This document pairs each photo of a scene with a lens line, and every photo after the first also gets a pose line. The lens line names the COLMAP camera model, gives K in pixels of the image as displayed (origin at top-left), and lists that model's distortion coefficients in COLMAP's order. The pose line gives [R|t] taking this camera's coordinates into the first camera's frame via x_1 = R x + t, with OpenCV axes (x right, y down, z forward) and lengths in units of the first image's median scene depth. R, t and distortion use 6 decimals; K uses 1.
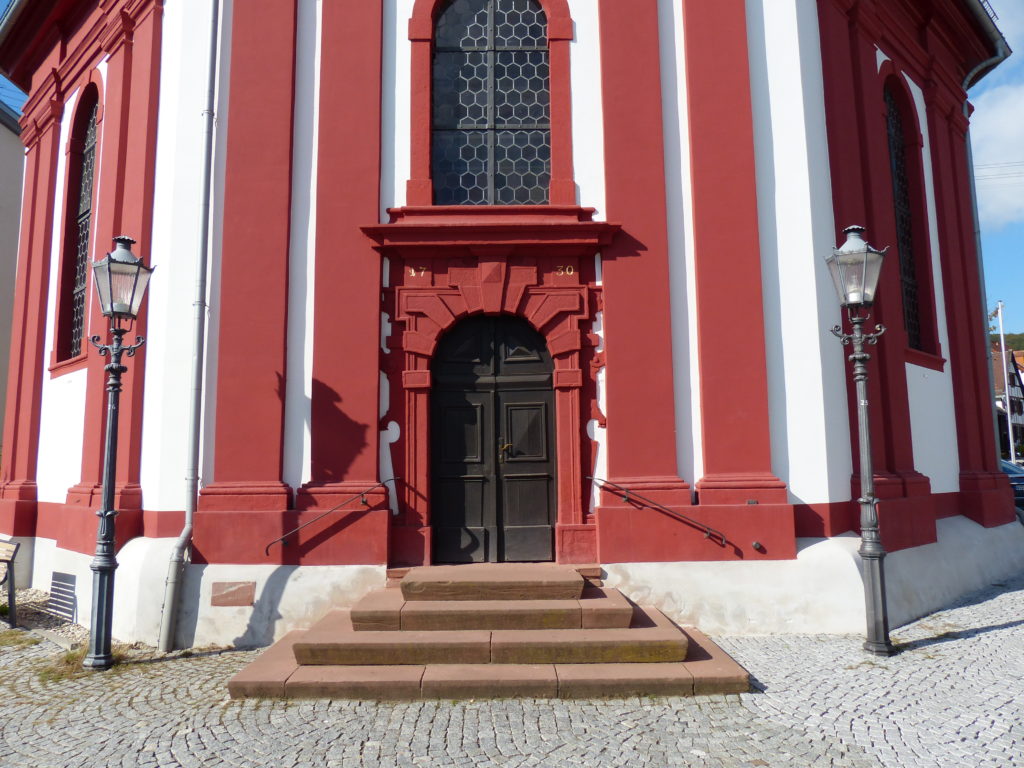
lens RADIAL K [[757.4, 0, 512.0], [0, 757.4, 384.0], [0, 0, 1]] dist [-0.023265, 0.001587]
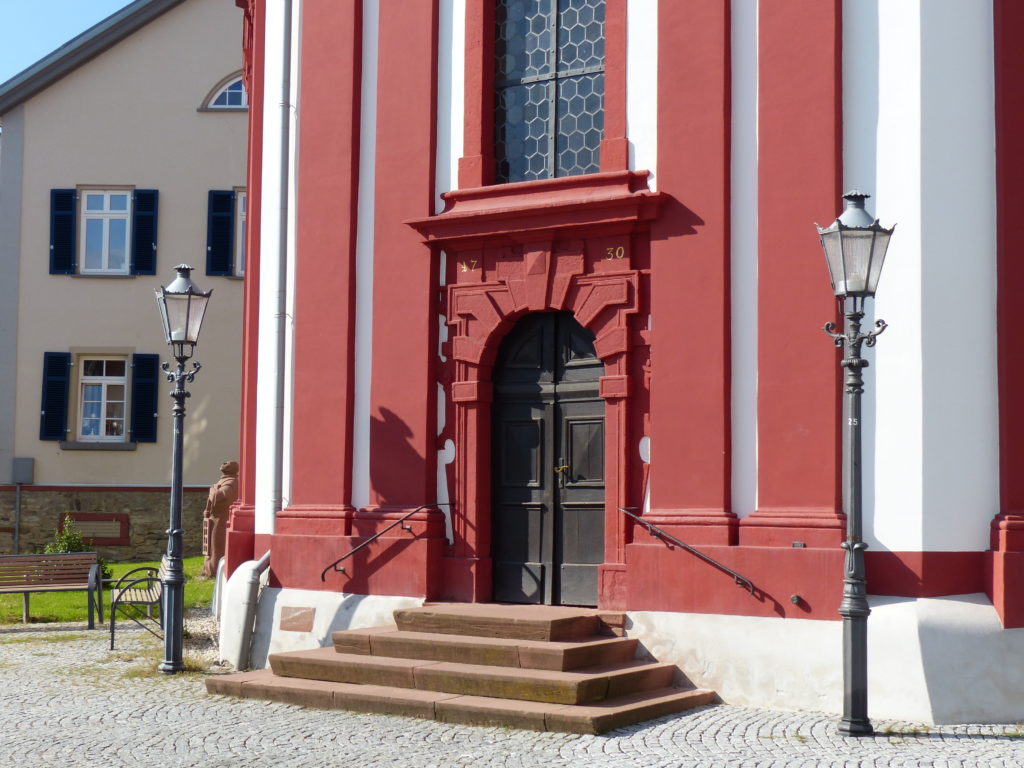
lens RADIAL K [[1635.4, 0, 512.0], [0, 1635.4, 384.0], [0, 0, 1]] dist [0.012978, 0.012487]
pose [[0.819376, -0.020500, -0.572889, 0.999074], [0.051160, 0.997988, 0.037460, -0.083350], [0.570969, -0.060003, 0.818776, -0.516304]]
